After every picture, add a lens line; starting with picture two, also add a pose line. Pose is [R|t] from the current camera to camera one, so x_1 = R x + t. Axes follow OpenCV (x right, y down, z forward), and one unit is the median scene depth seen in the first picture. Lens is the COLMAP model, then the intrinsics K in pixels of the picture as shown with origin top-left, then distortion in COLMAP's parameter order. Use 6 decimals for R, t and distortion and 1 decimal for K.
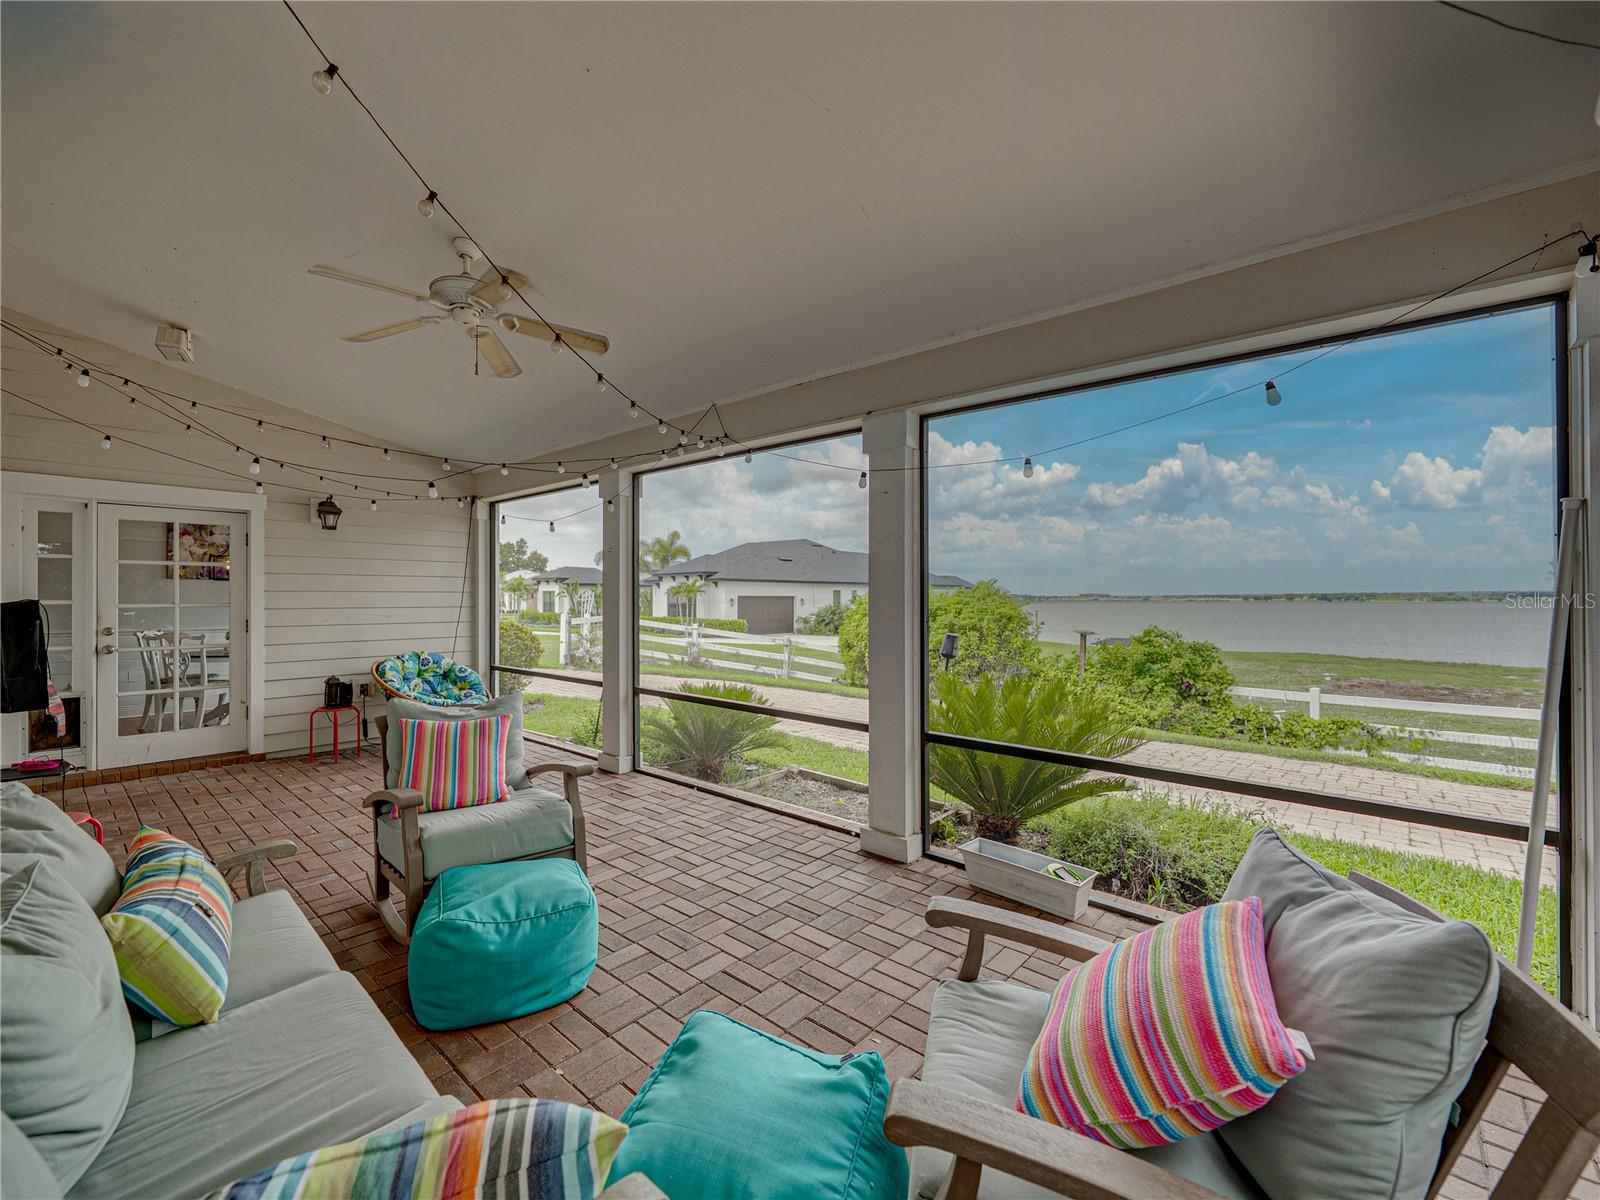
lens RADIAL K [[679.5, 0, 793.4], [0, 679.5, 600.1], [0, 0, 1]] dist [0.002286, 0.000086]
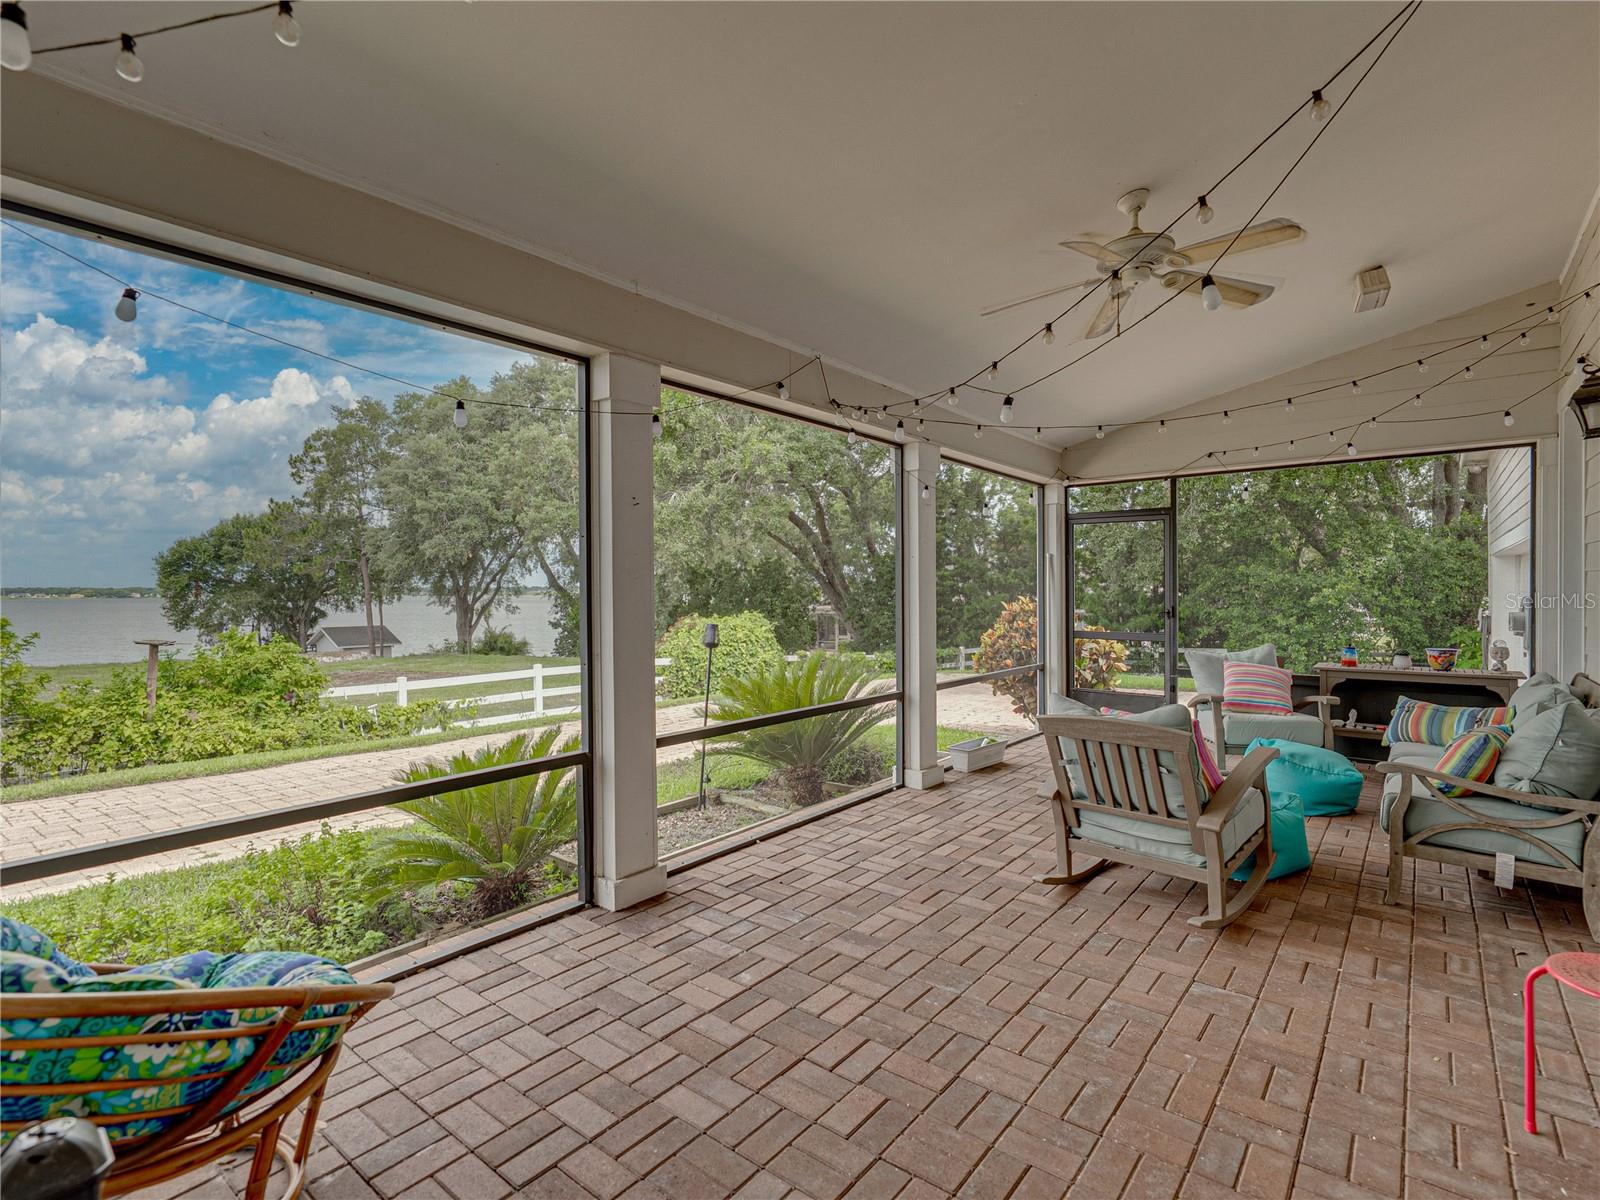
lens RADIAL K [[770.2, 0, 795.5], [0, 770.2, 591.4], [0, 0, 1]] dist [0.001211, 0.000054]
pose [[-0.043907, -0.002221, 0.999033, -1.023082], [0.010508, 0.999941, 0.002685, 0.000756], [-0.998980, 0.010616, -0.043881, 1.025794]]
